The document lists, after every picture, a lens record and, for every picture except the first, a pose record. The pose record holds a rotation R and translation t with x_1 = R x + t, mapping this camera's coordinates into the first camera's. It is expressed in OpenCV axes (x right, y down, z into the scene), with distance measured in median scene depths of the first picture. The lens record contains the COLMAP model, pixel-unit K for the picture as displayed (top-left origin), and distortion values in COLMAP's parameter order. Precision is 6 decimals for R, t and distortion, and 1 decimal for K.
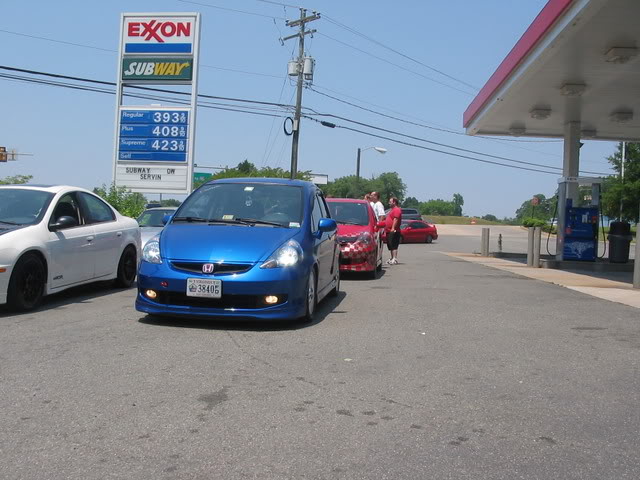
lens RADIAL K [[710.1, 0, 320.0], [0, 710.1, 240.0], [0, 0, 1]] dist [-0.134099, 0.024434]
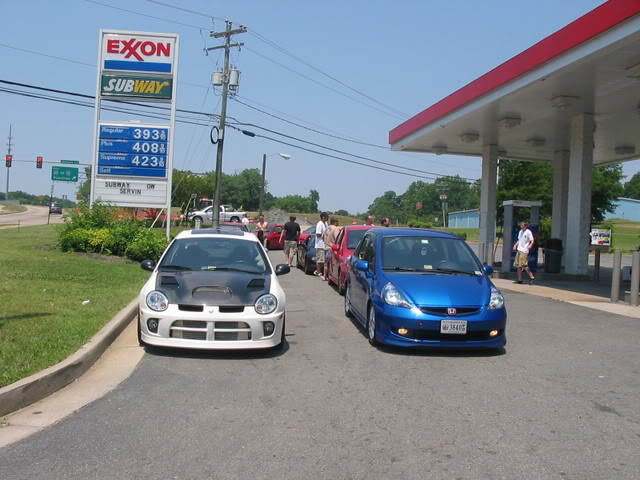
lens RADIAL K [[710.1, 0, 320.0], [0, 710.1, 240.0], [0, 0, 1]] dist [-0.134099, 0.024434]
pose [[0.973676, 0.001019, 0.227933, -0.204765], [-0.003892, 0.999919, 0.012154, -0.031921], [-0.227902, -0.012721, 0.973601, -0.067810]]
